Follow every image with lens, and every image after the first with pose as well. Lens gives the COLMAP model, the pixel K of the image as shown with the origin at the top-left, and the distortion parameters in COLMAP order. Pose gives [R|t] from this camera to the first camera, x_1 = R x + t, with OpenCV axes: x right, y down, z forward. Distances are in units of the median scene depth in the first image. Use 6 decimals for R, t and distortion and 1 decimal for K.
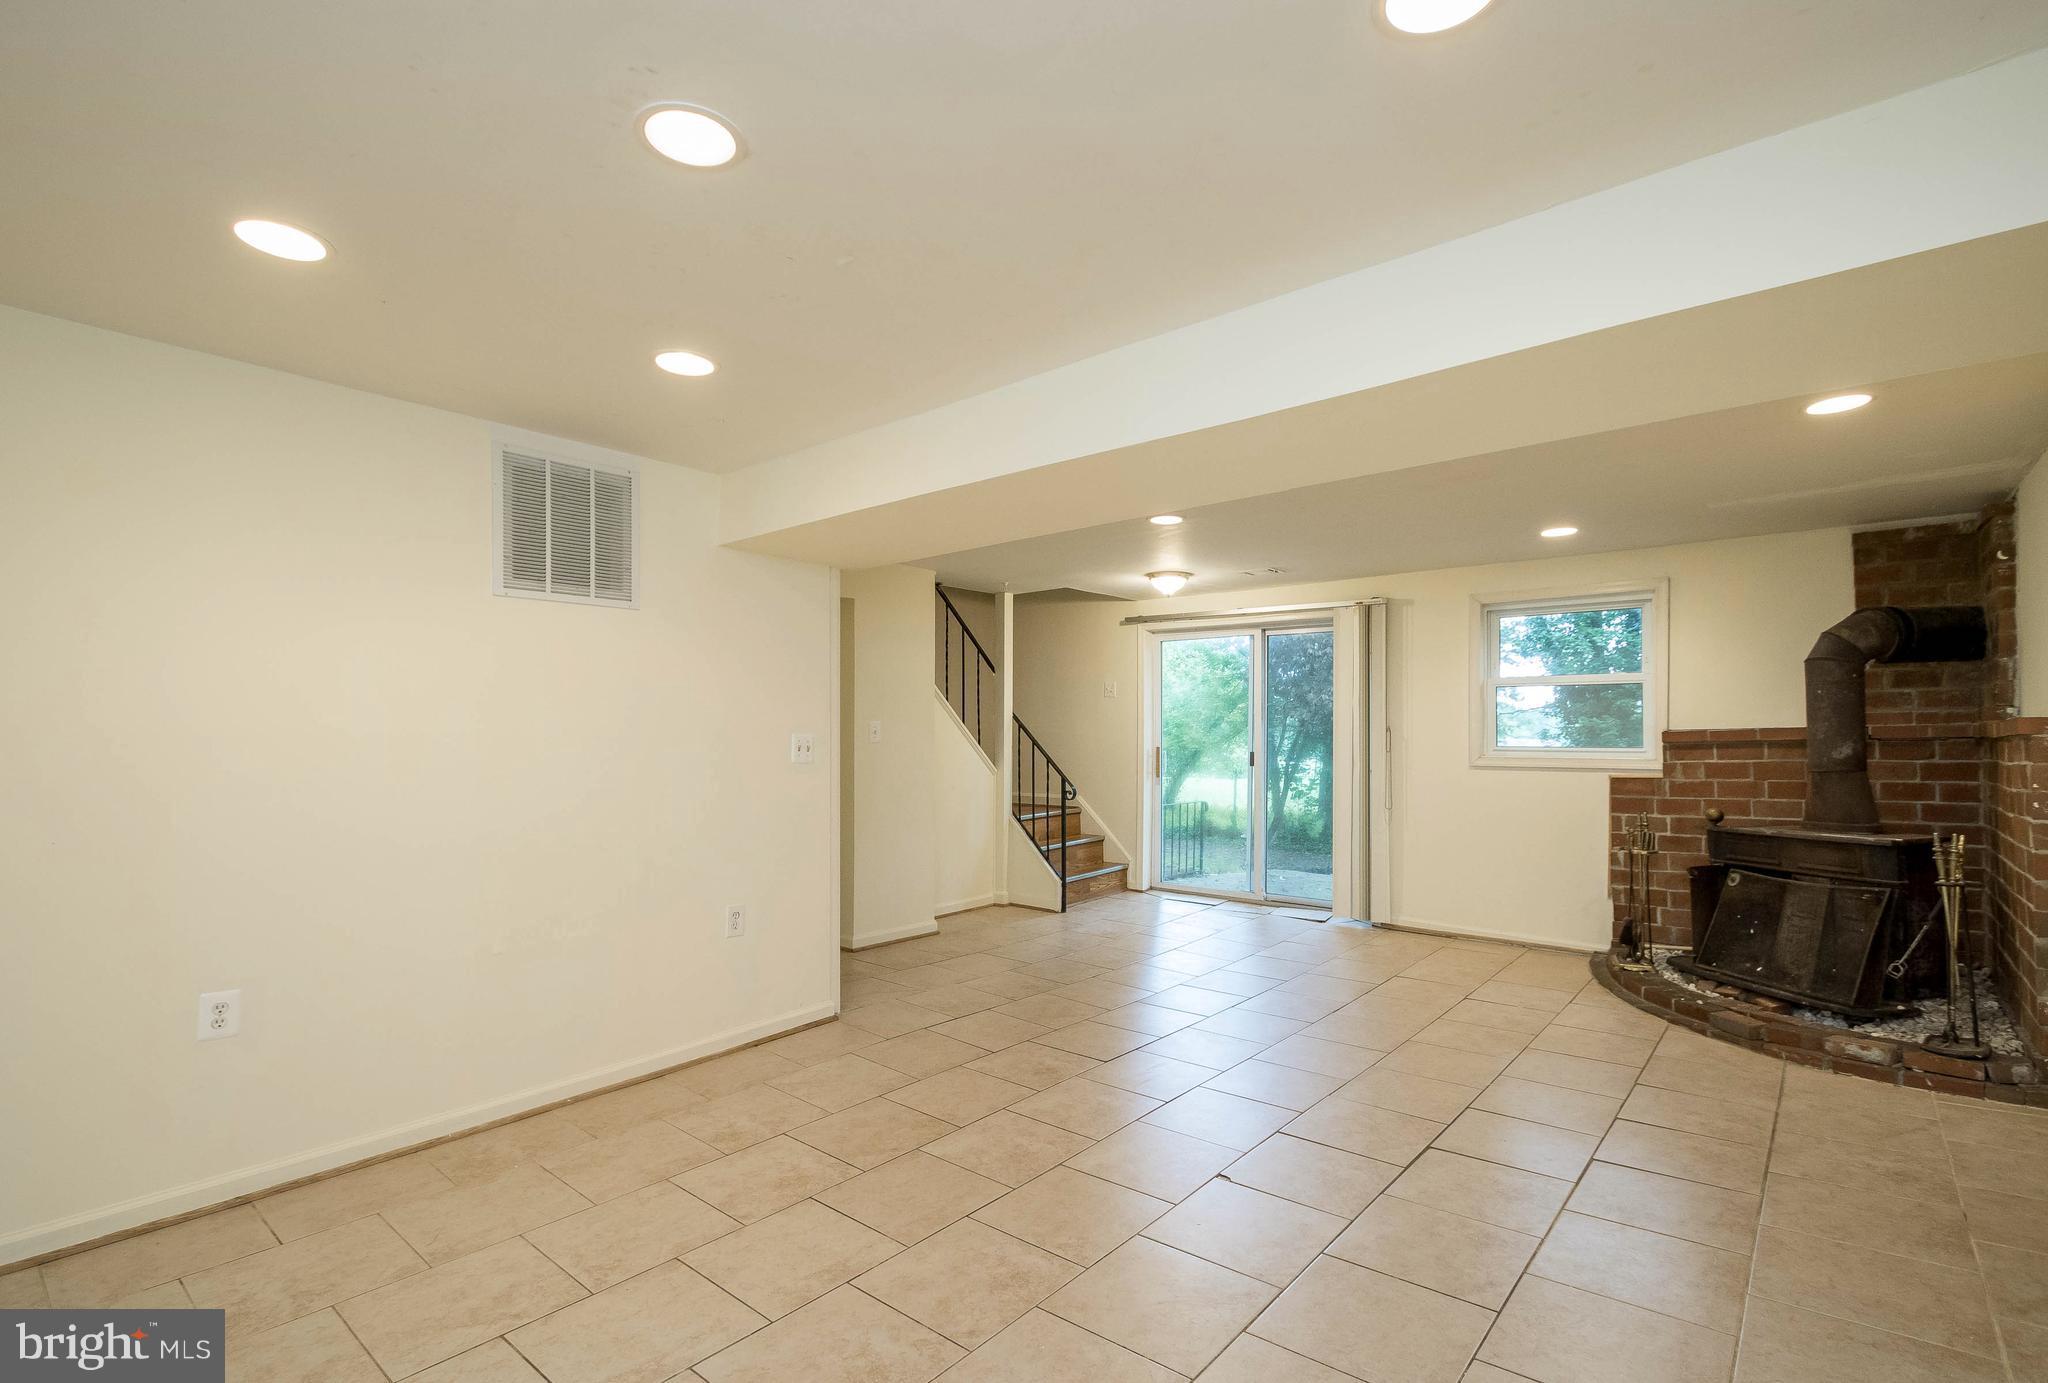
lens RADIAL K [[967.7, 0, 1021.8], [0, 967.7, 722.0], [0, 0, 1]] dist [-0.001399, -0.000017]
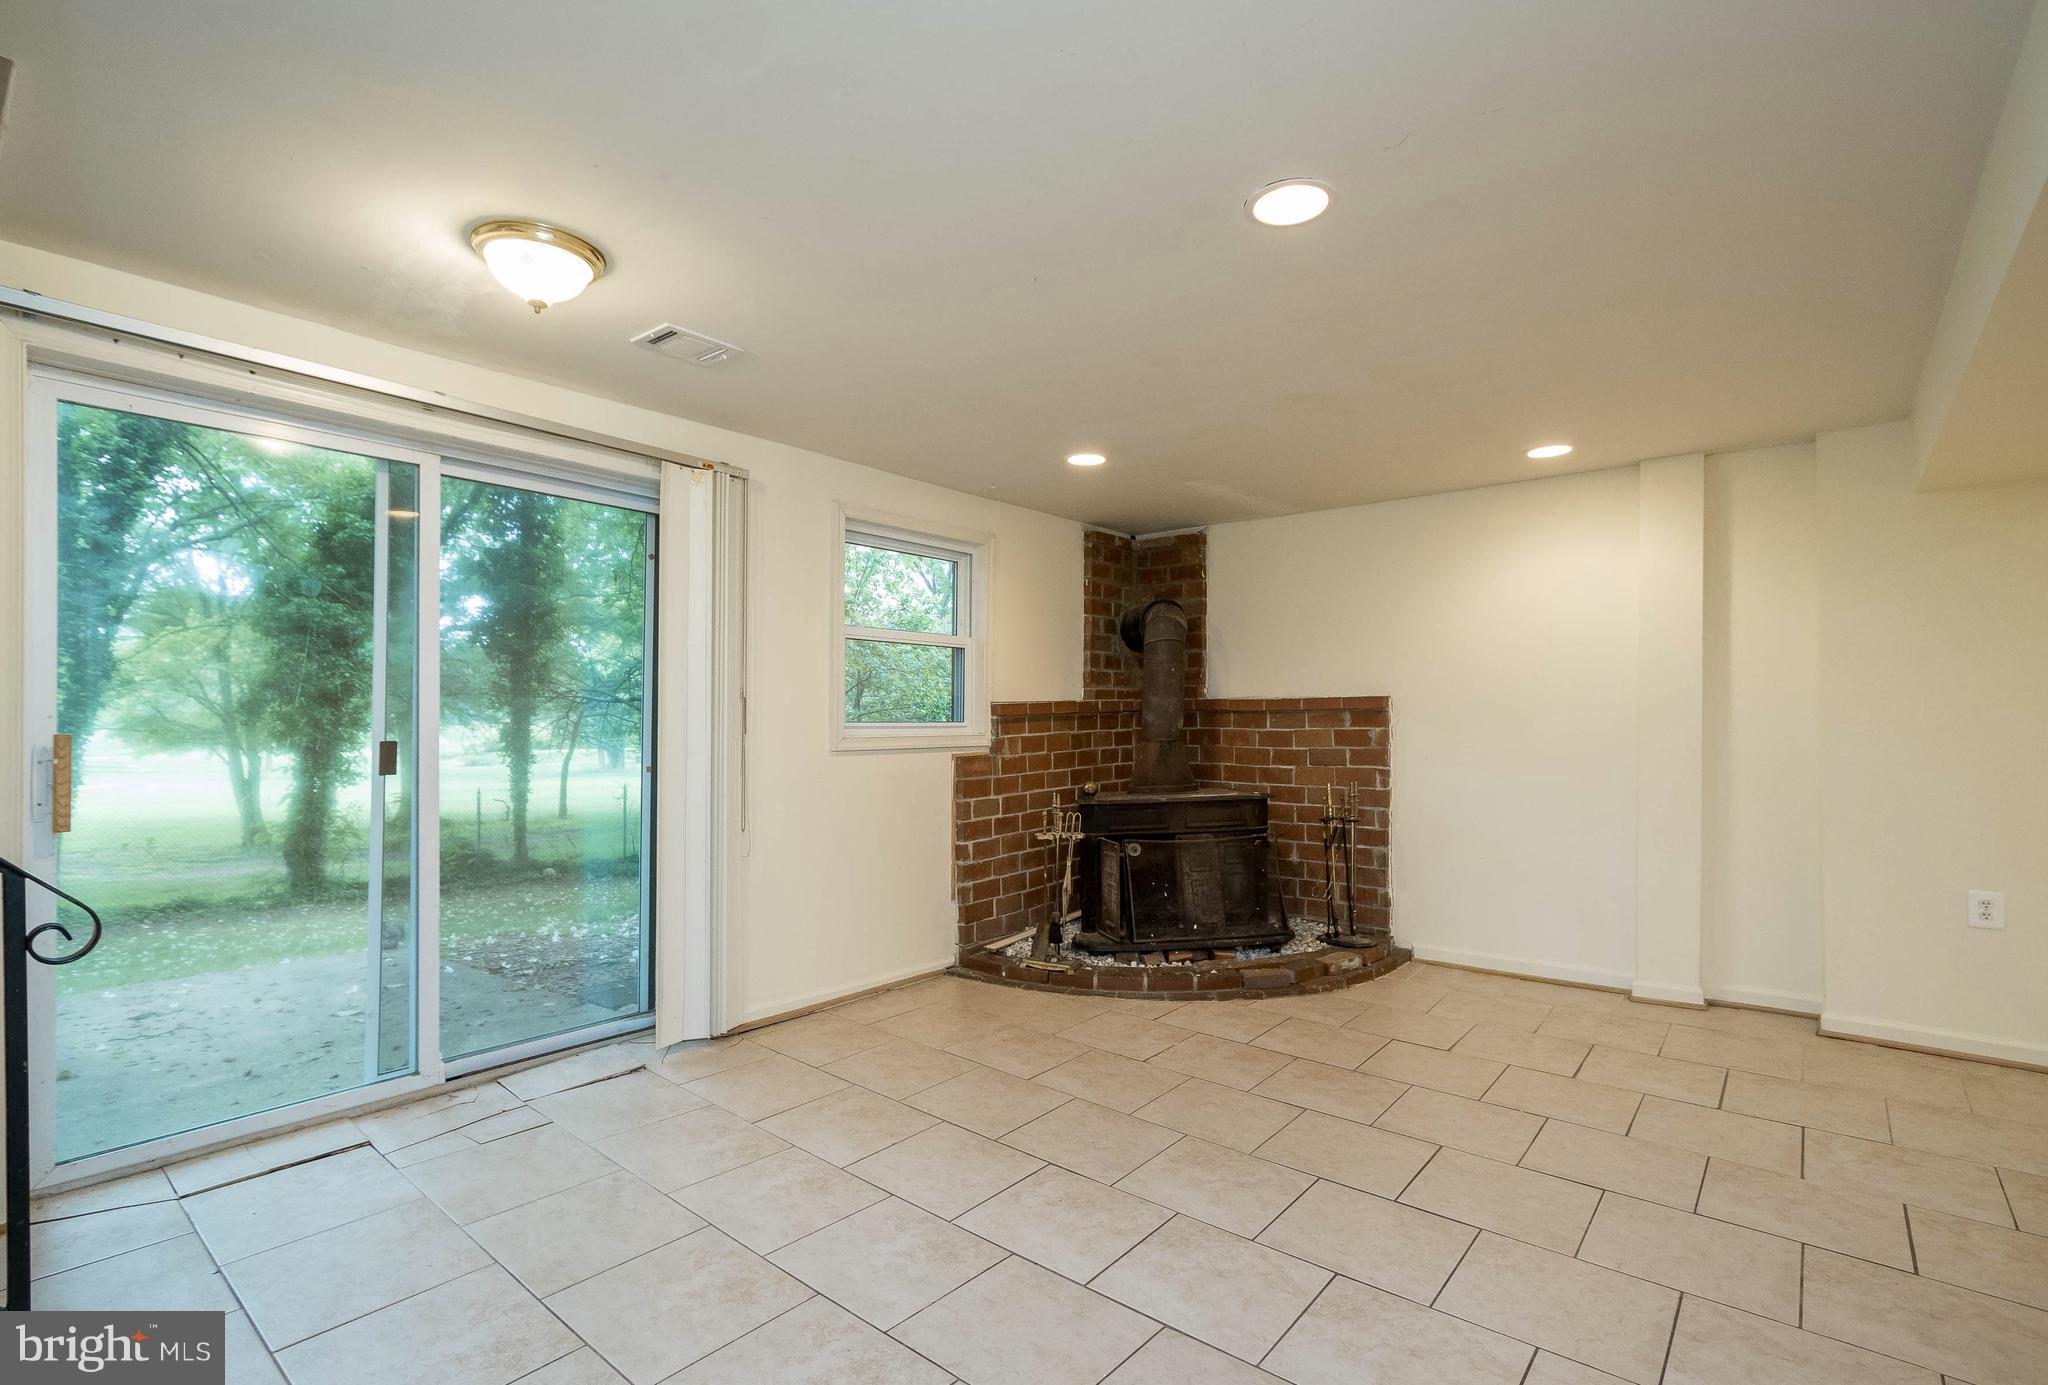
lens RADIAL K [[967.7, 0, 1021.8], [0, 967.7, 723.0], [0, 0, 1]] dist [-0.001399, -0.000017]
pose [[-0.003667, -0.003083, 0.999989, -0.246311], [-0.011321, 0.999931, 0.003041, 0.025505], [-0.999929, -0.011310, -0.003702, 0.990742]]
